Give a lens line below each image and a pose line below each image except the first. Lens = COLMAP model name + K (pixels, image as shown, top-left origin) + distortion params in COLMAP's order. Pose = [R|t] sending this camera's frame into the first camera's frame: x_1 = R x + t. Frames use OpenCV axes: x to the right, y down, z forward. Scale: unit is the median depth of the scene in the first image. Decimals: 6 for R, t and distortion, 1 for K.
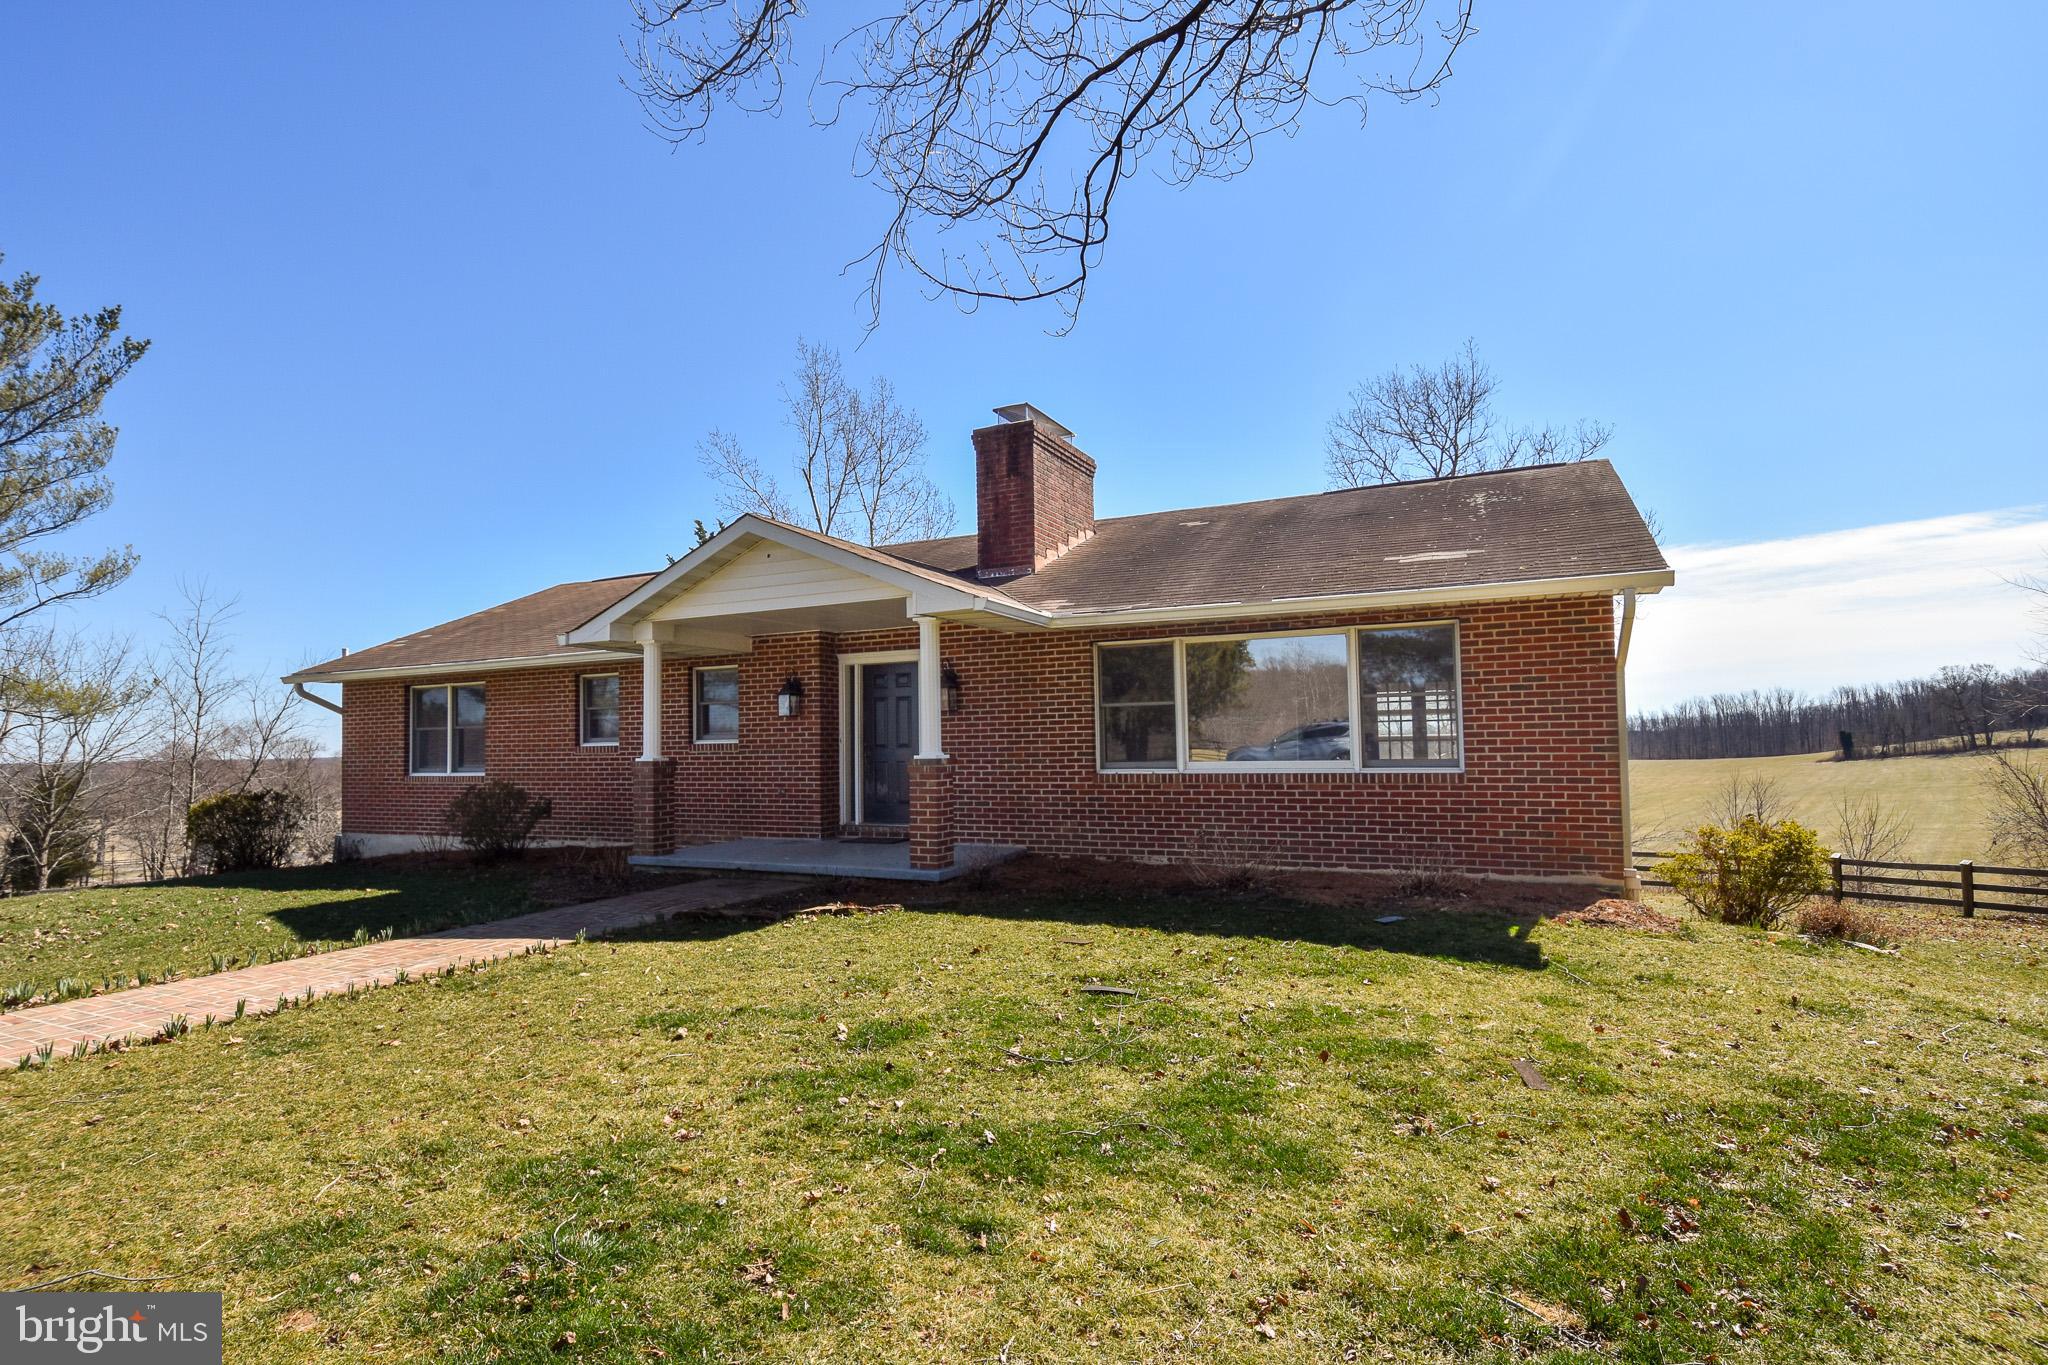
lens RADIAL K [[987.9, 0, 1020.9], [0, 987.9, 703.7], [0, 0, 1]] dist [0.002862, 0.000337]
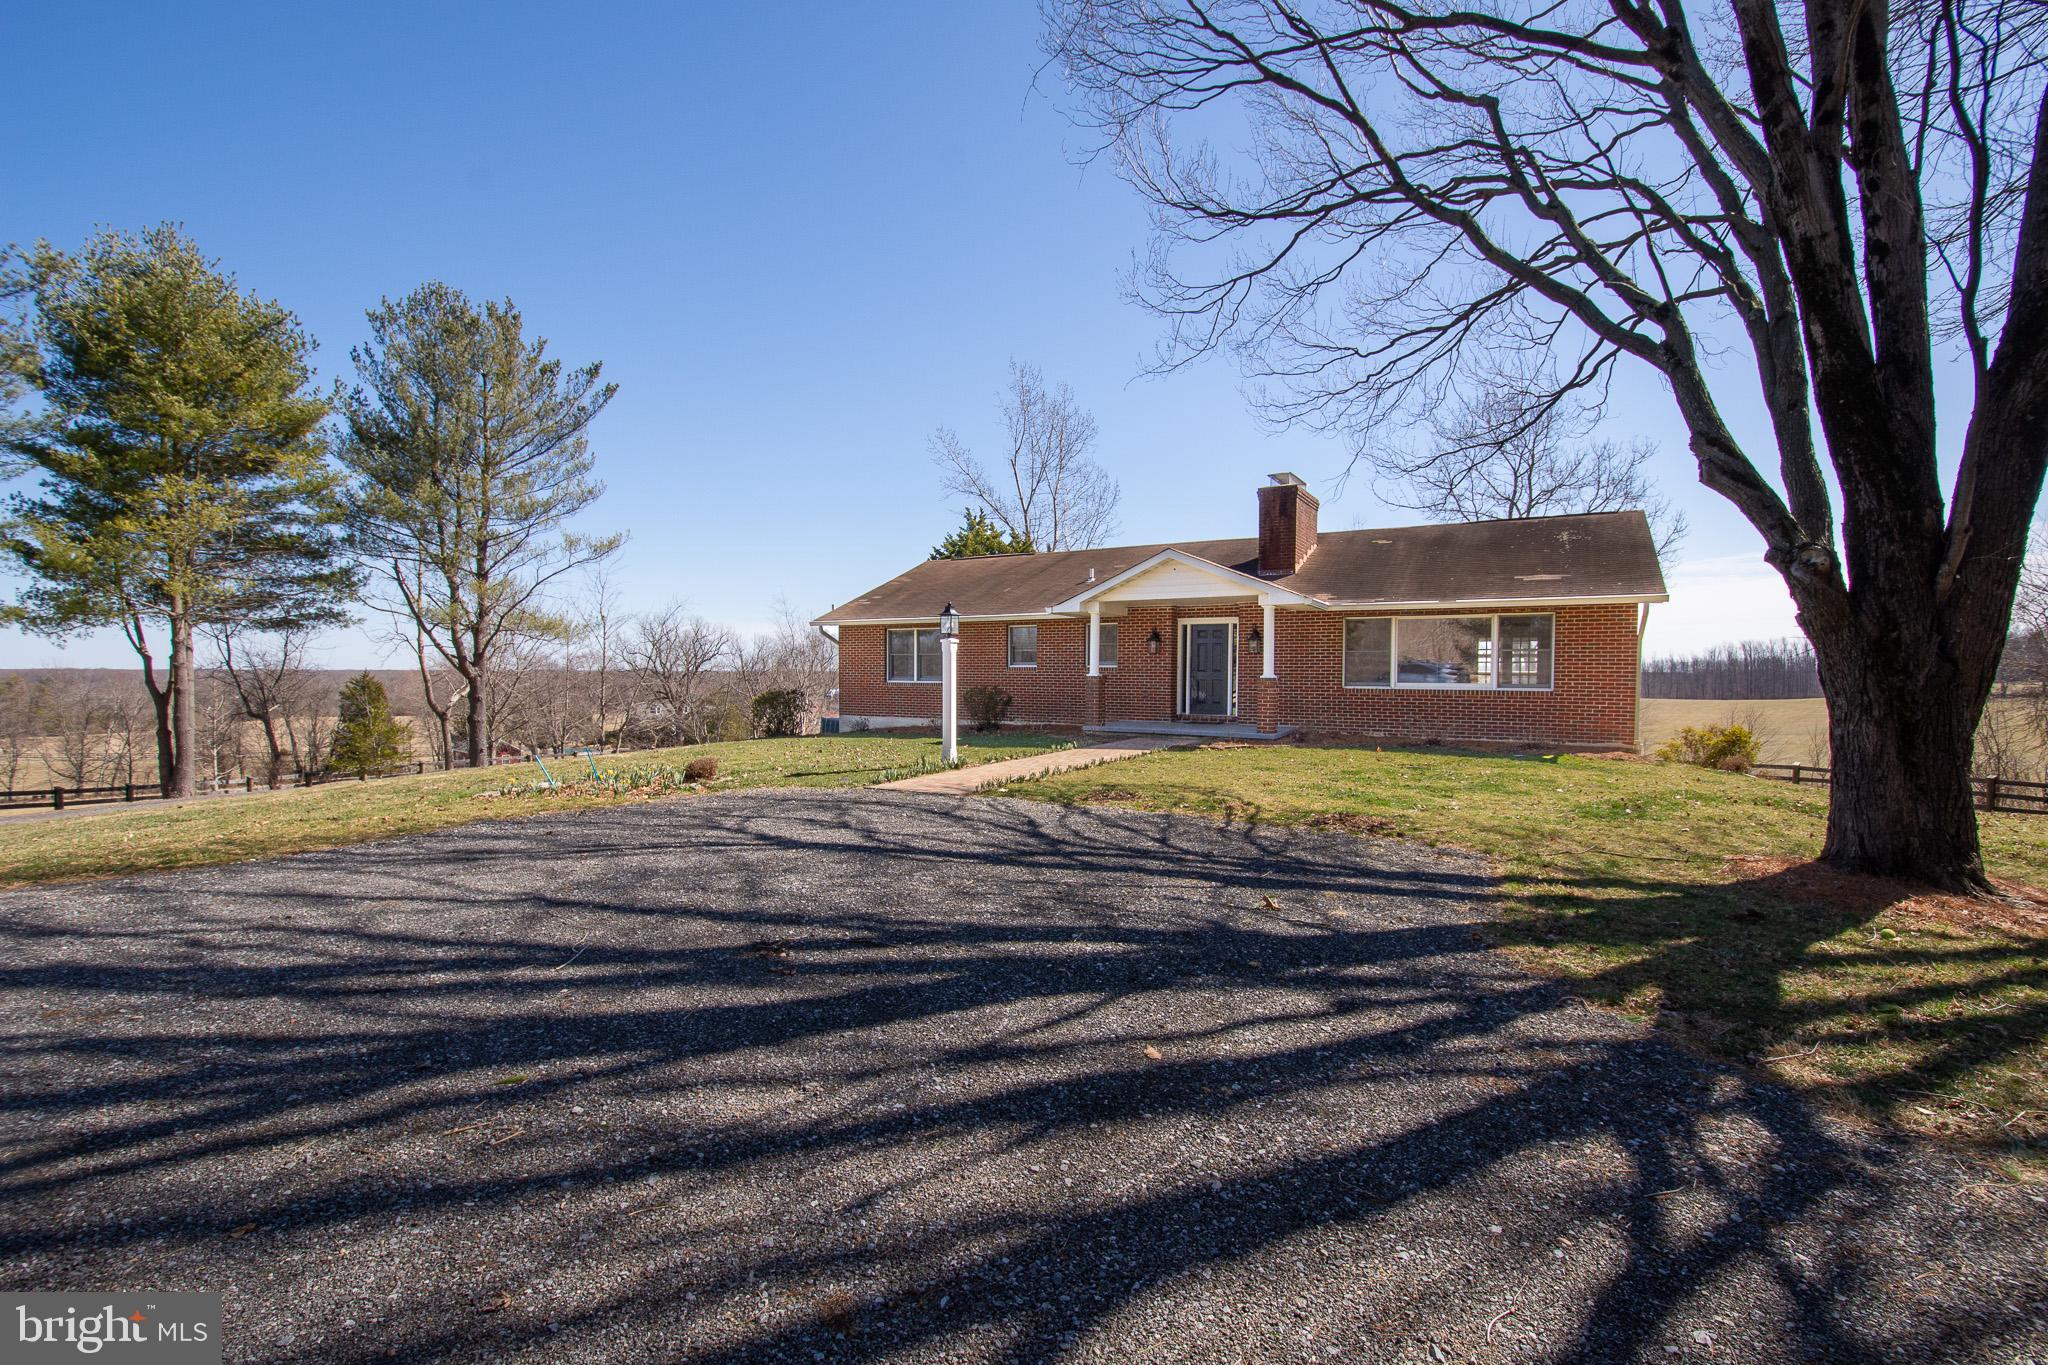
lens RADIAL K [[888.9, 0, 1024.2], [0, 888.9, 698.3], [0, 0, 1]] dist [0.002736, 0.000323]
pose [[0.997334, 0.024414, -0.068769, -0.330387], [-0.019444, 0.997213, 0.072023, -0.015849], [0.070335, -0.070494, 0.995029, -0.576117]]
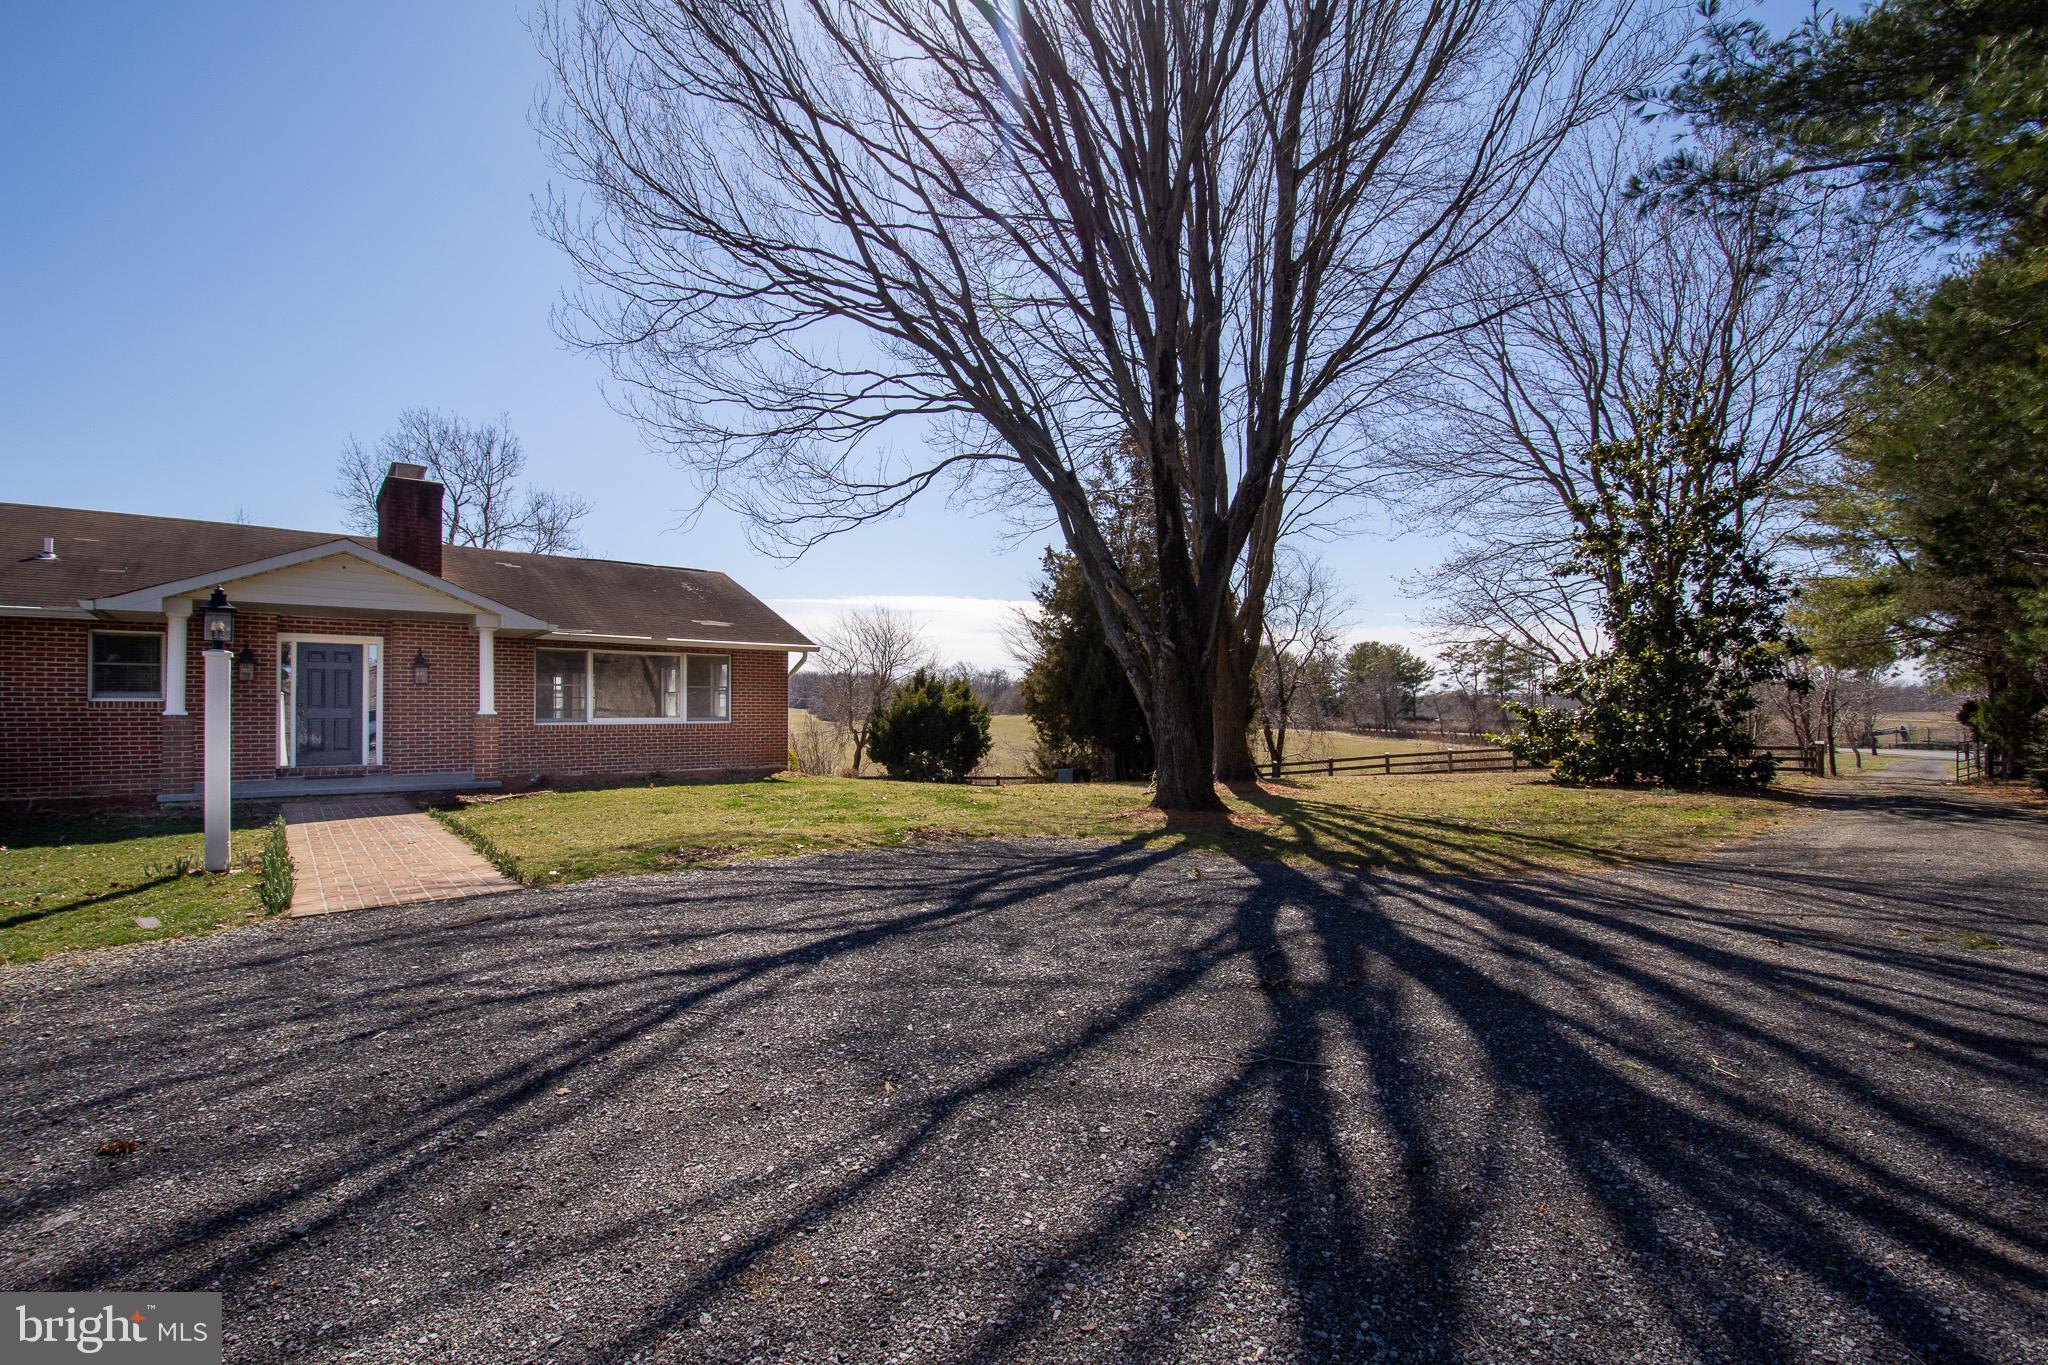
lens RADIAL K [[888.9, 0, 1024.2], [0, 888.9, 698.3], [0, 0, 1]] dist [0.002736, 0.000323]
pose [[0.401969, 0.028246, 0.915217, -0.792195], [-0.042491, 0.999023, -0.012170, 0.006275], [-0.914667, -0.033996, 0.402777, -0.296094]]
